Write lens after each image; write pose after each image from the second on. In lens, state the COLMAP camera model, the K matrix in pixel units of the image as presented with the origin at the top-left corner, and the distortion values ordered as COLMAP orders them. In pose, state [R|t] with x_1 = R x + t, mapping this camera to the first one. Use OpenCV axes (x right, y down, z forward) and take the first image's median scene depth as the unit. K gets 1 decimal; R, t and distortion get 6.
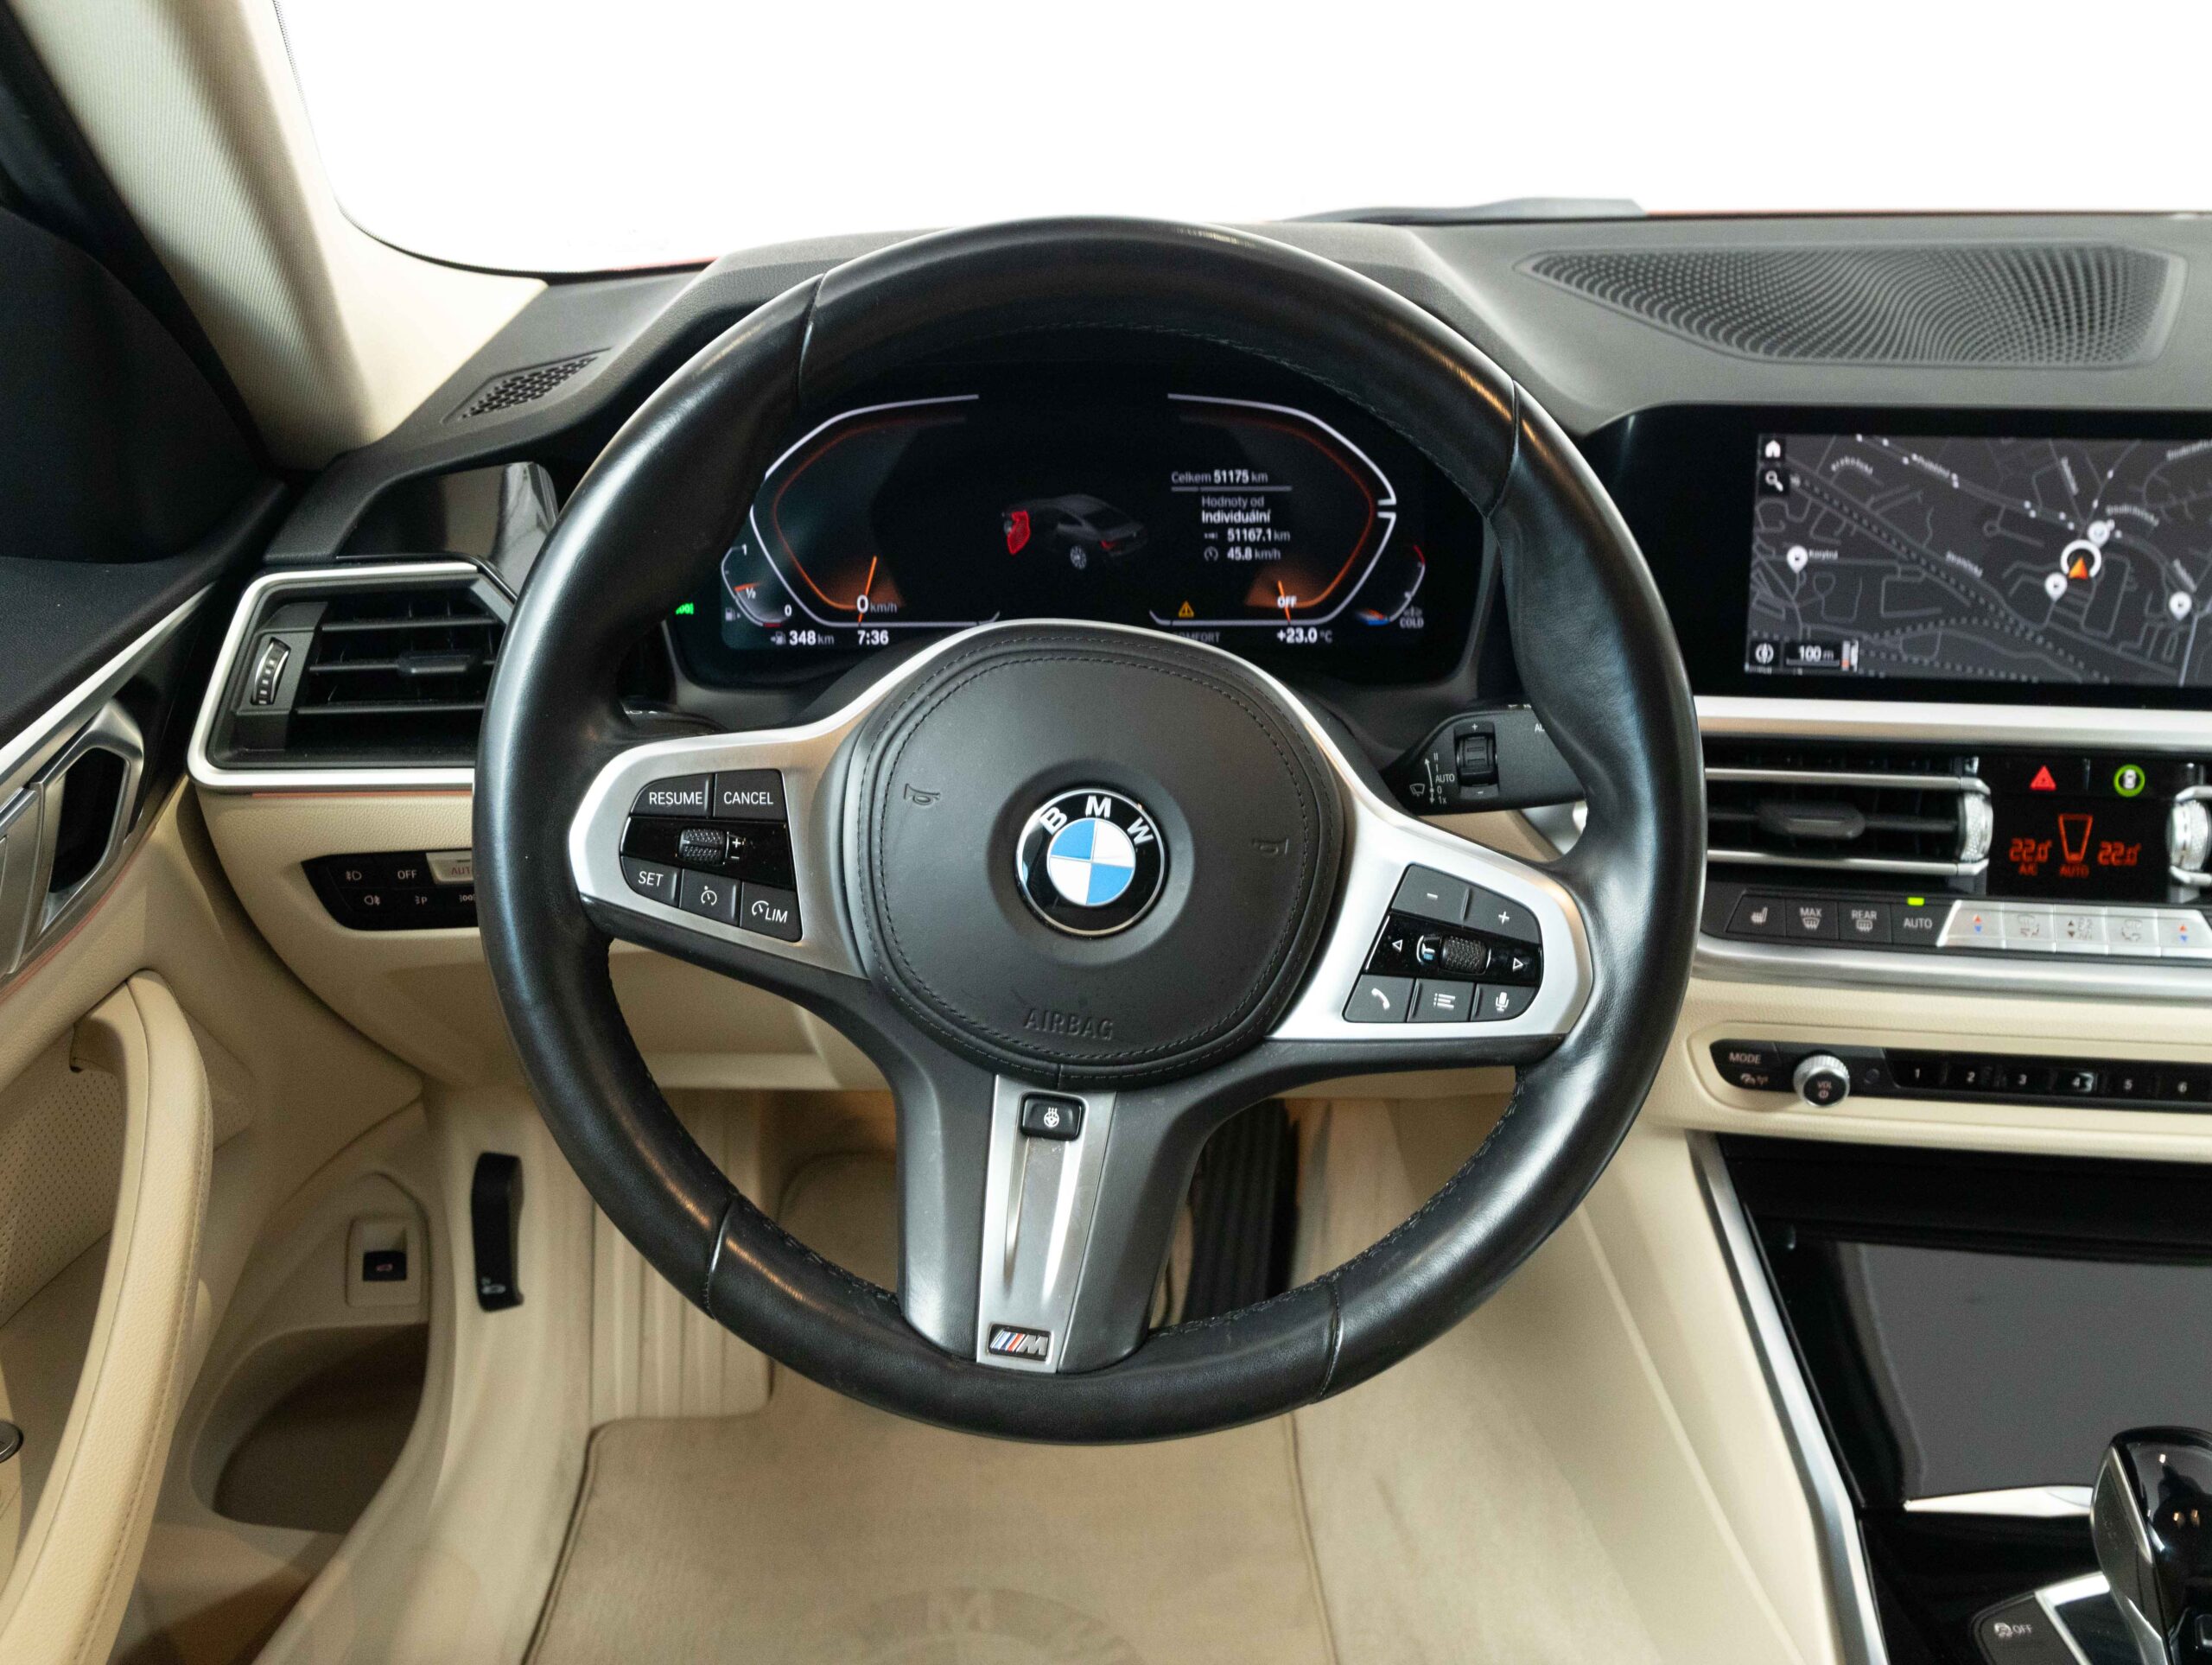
lens RADIAL K [[1943.8, 0, 1142.8], [0, 1943.8, 800.3], [0, 0, 1]] dist [0.018754, 0.016350]
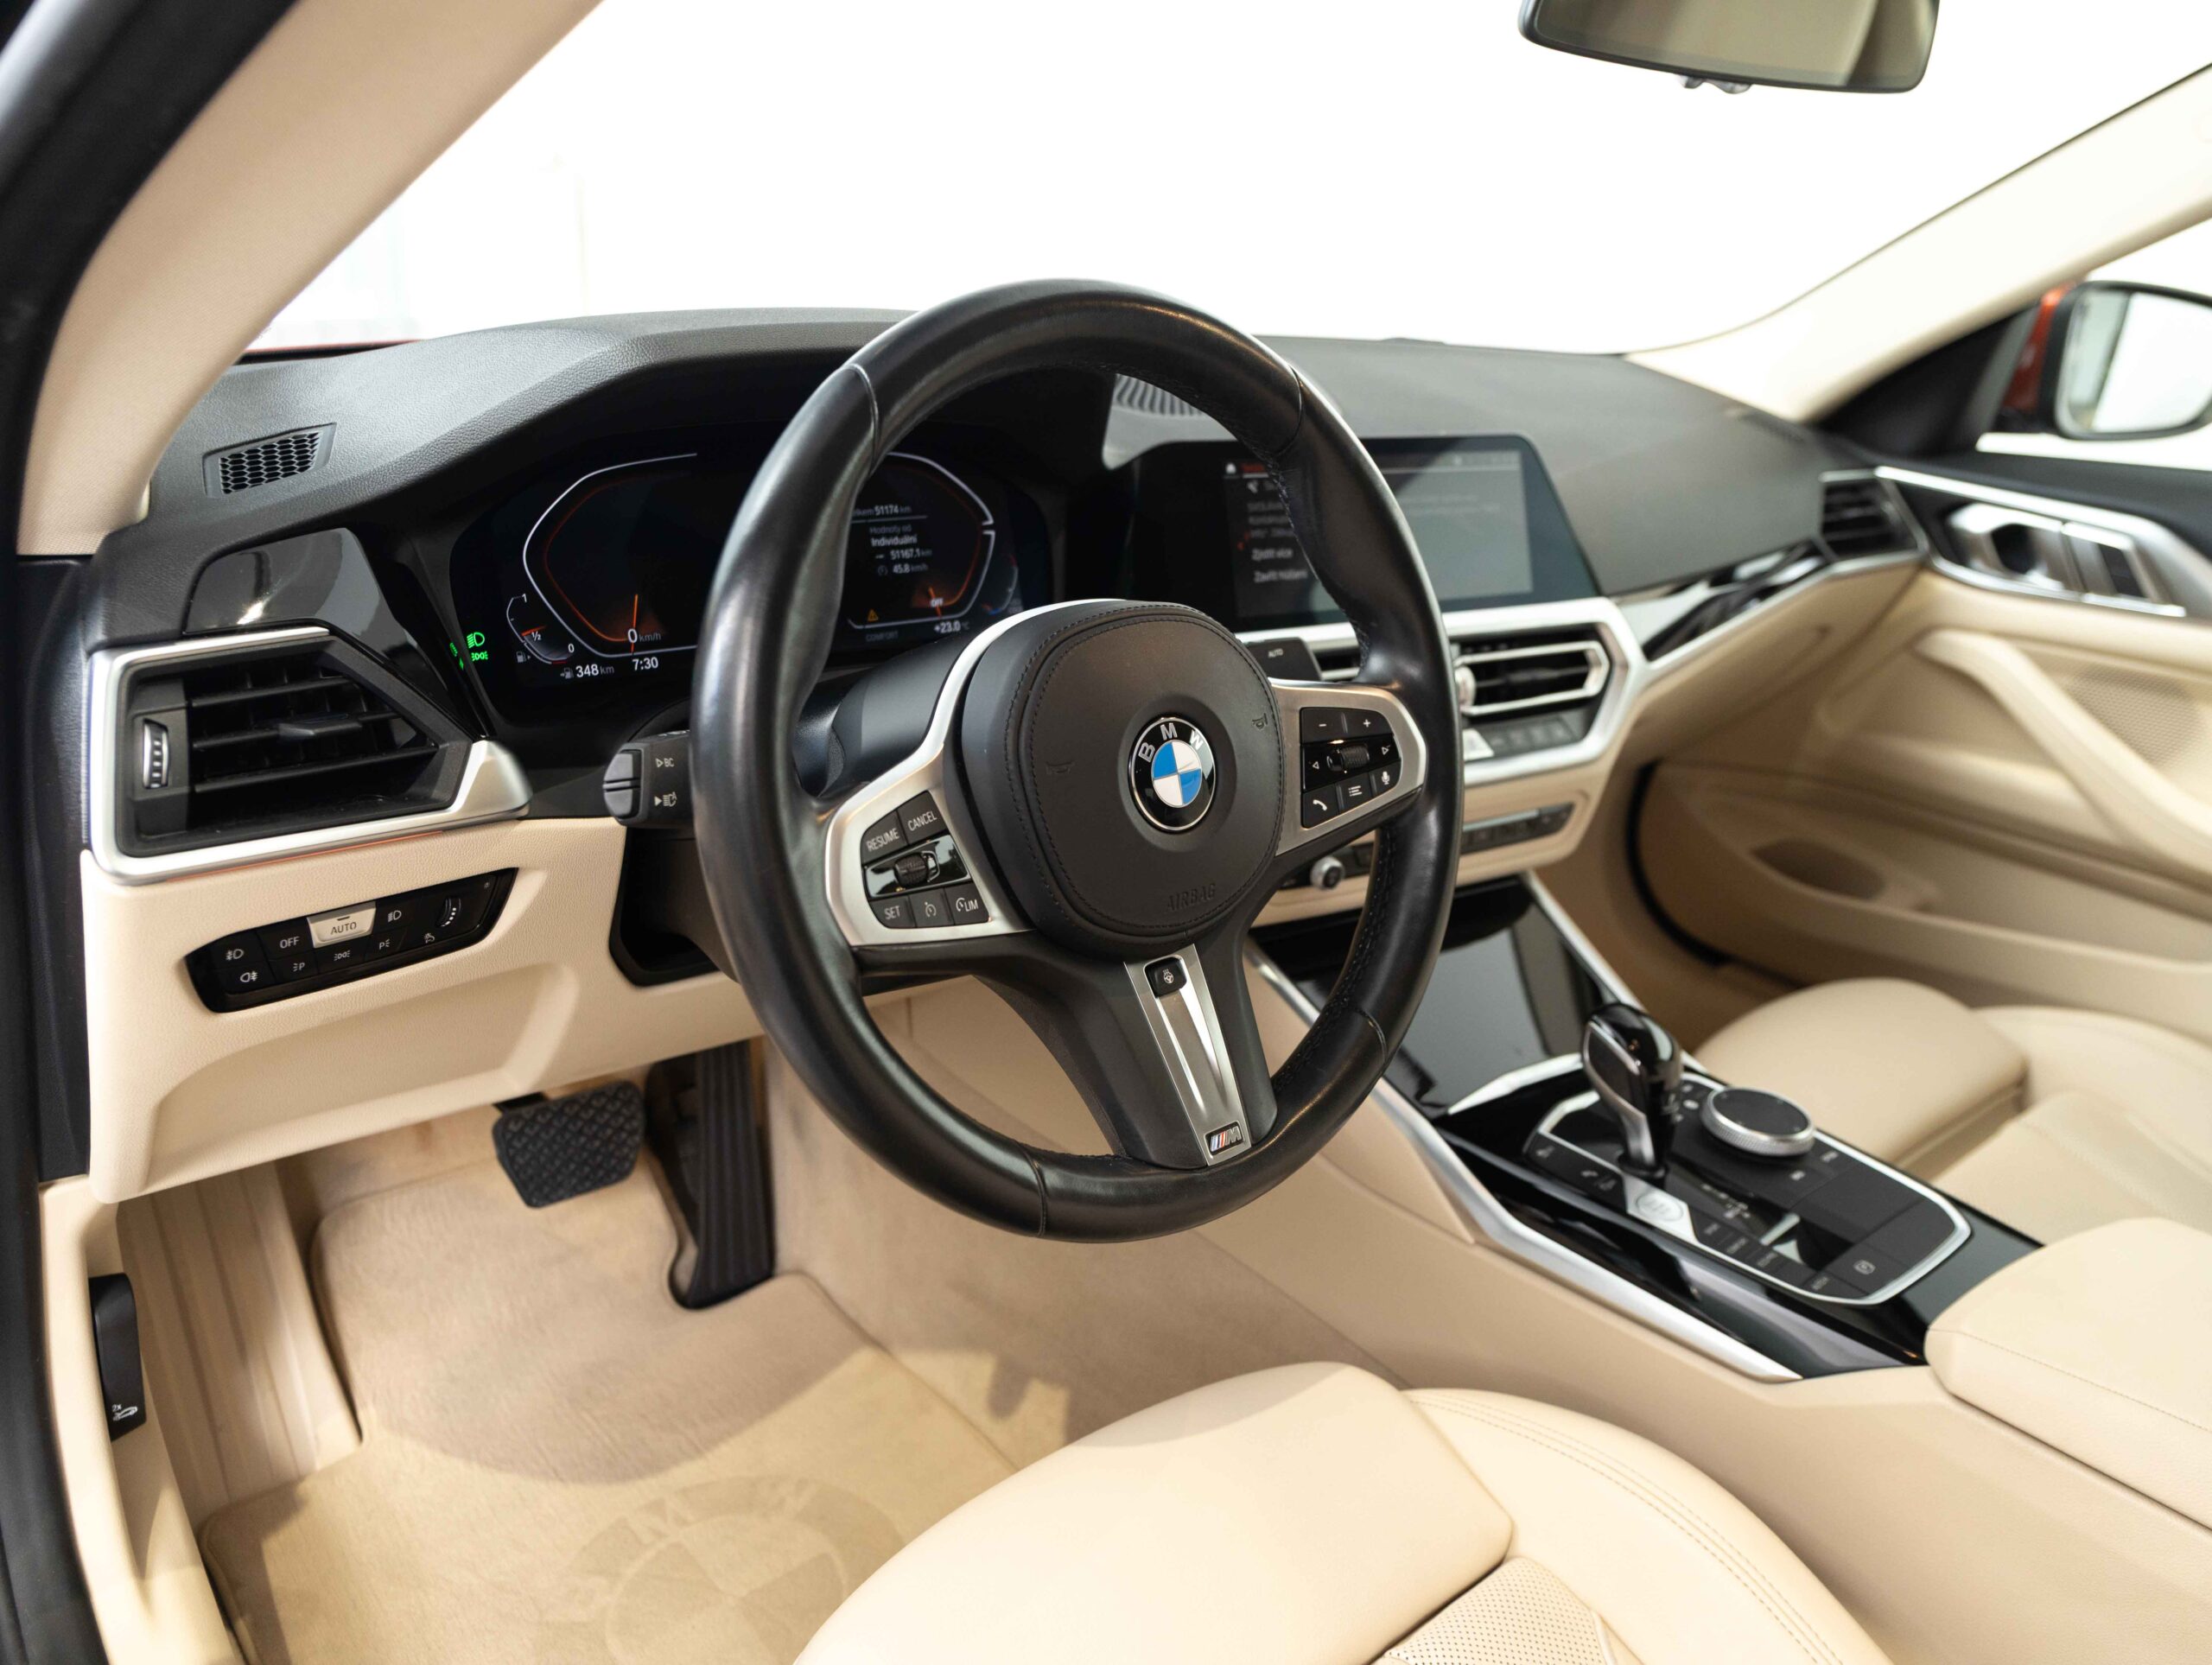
lens RADIAL K [[1546.3, 0, 1073.8], [0, 1546.3, 802.2], [0, 0, 1]] dist [-0.001222, 0.003430]
pose [[0.798073, -0.163721, 0.579892, -0.515476], [0.175634, 0.983796, 0.036040, 0.009628], [-0.576396, 0.073086, 0.813896, 0.116248]]
